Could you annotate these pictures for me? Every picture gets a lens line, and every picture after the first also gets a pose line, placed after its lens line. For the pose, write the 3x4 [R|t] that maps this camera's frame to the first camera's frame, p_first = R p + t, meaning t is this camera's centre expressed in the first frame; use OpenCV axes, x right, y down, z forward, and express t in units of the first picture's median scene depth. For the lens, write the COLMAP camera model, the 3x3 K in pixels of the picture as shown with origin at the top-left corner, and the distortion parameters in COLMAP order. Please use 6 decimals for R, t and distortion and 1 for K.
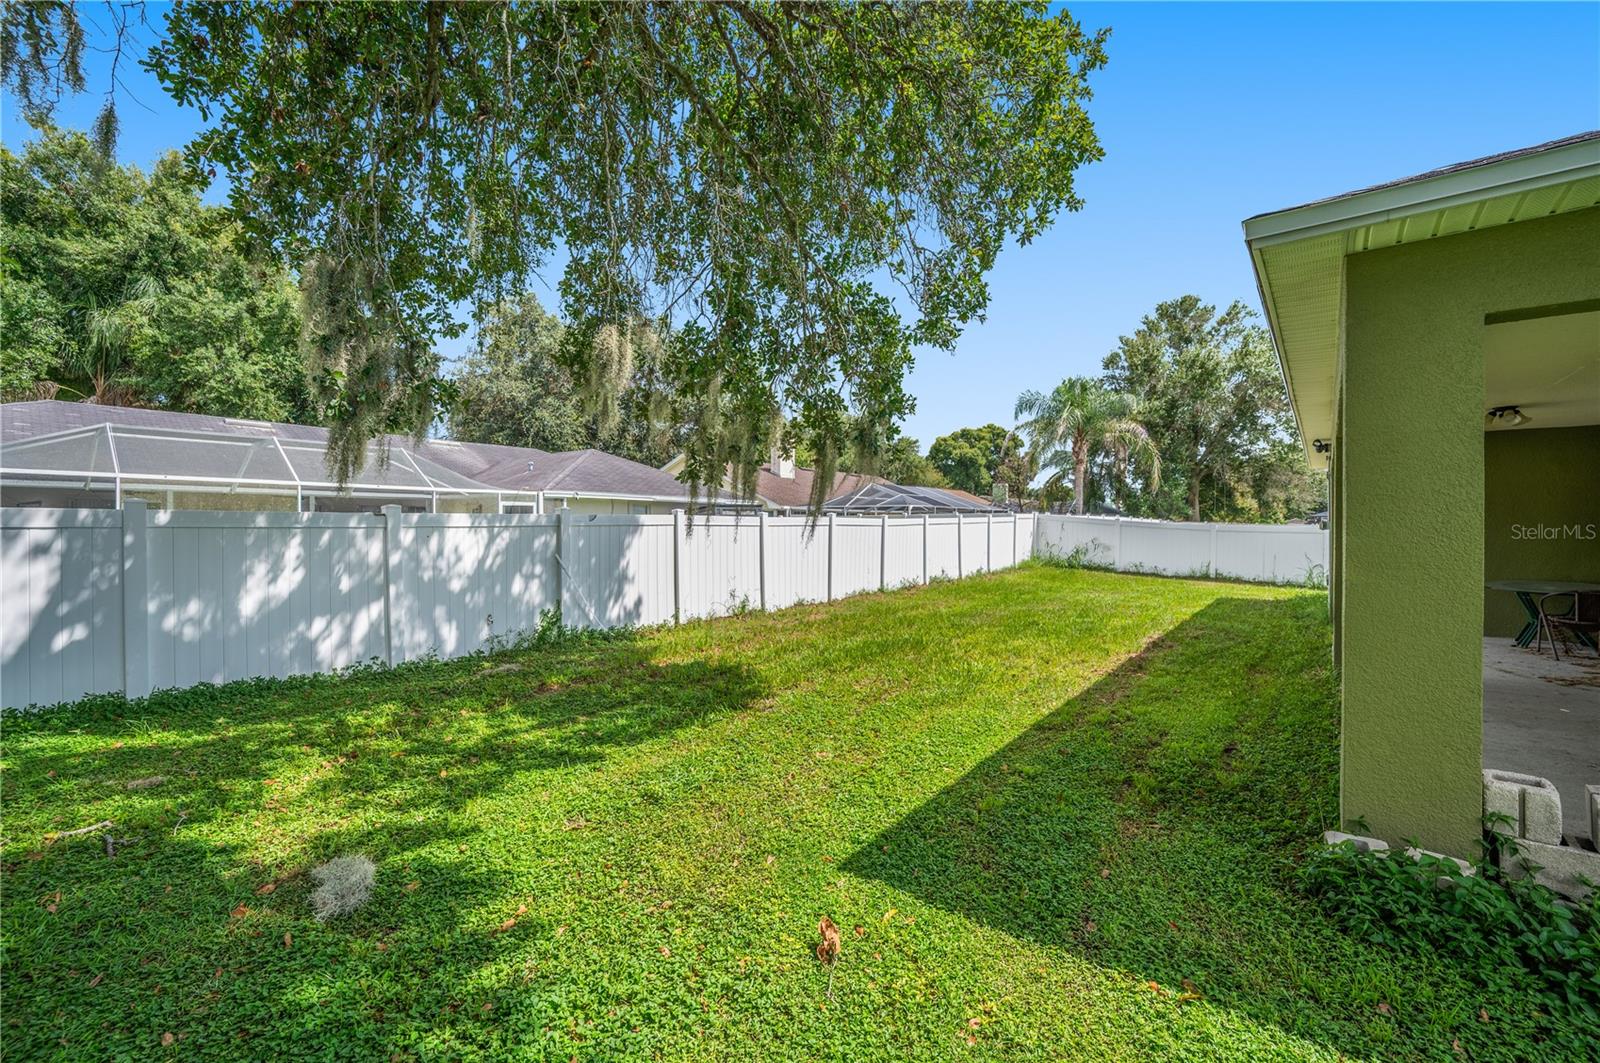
lens RADIAL K [[652.2, 0, 803.6], [0, 652.2, 540.6], [0, 0, 1]] dist [0.001769, 0.000221]
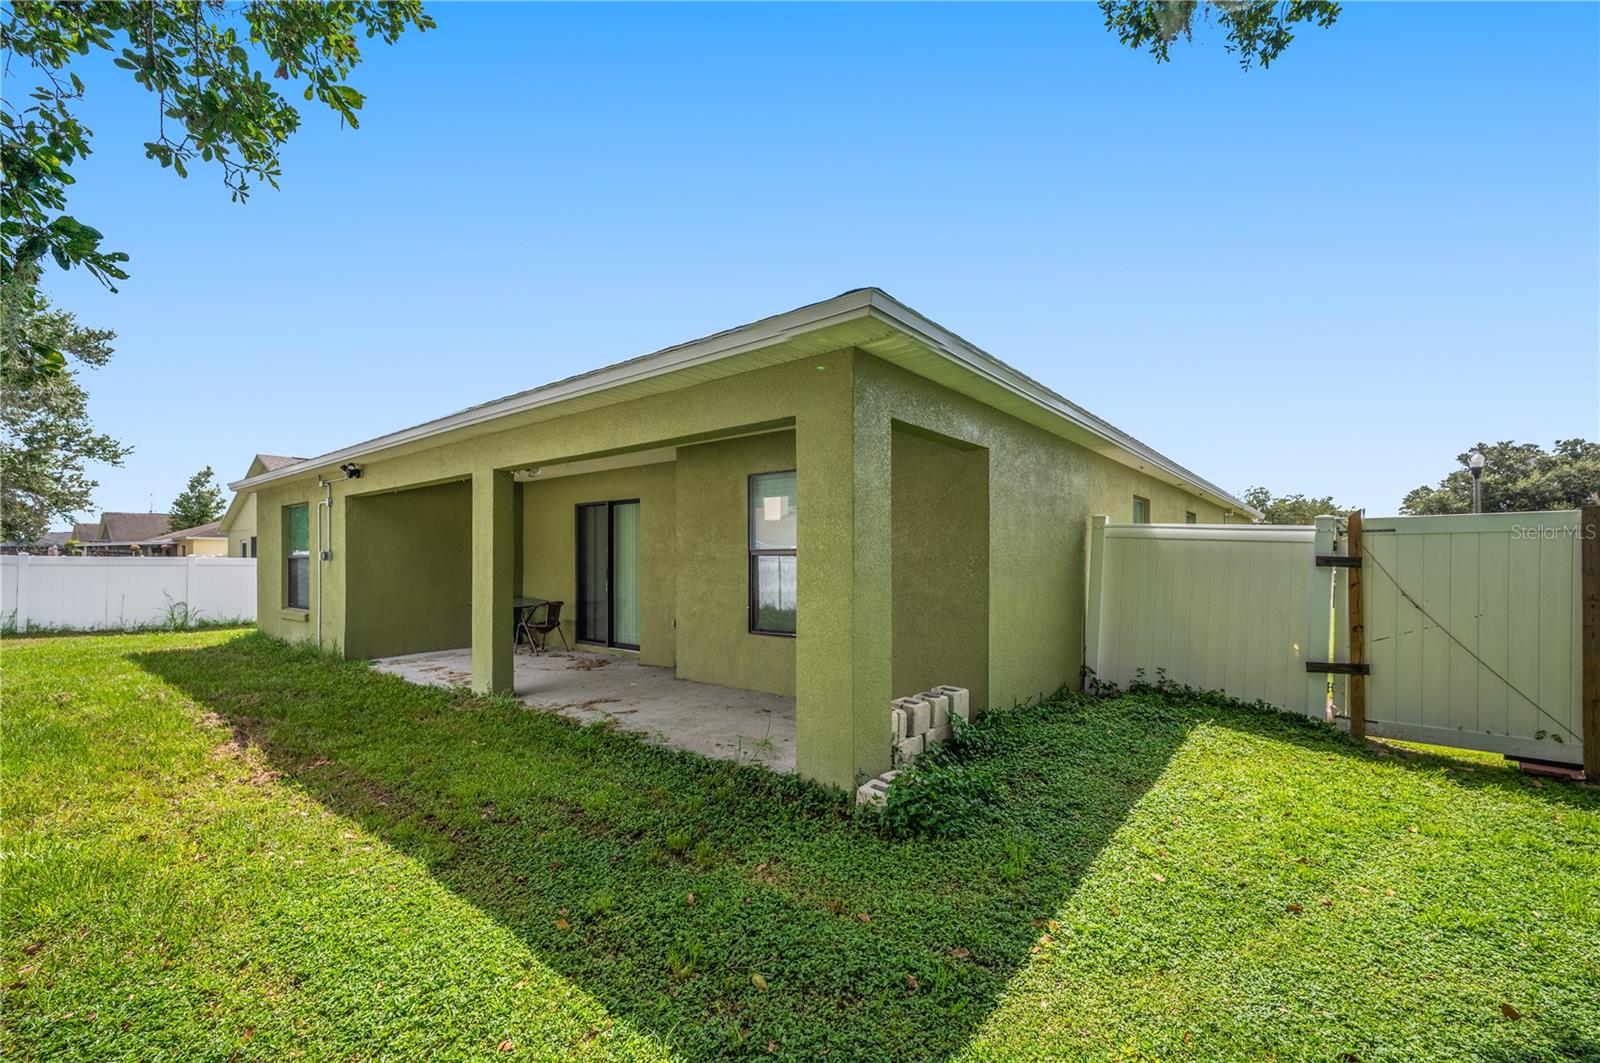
lens RADIAL K [[652.2, 0, 803.6], [0, 652.2, 540.6], [0, 0, 1]] dist [0.001769, 0.000221]
pose [[0.014165, 0.022192, 0.999653, -0.260874], [0.030015, 0.999294, -0.022610, -0.002817], [-0.999449, 0.030325, 0.013489, 0.622989]]
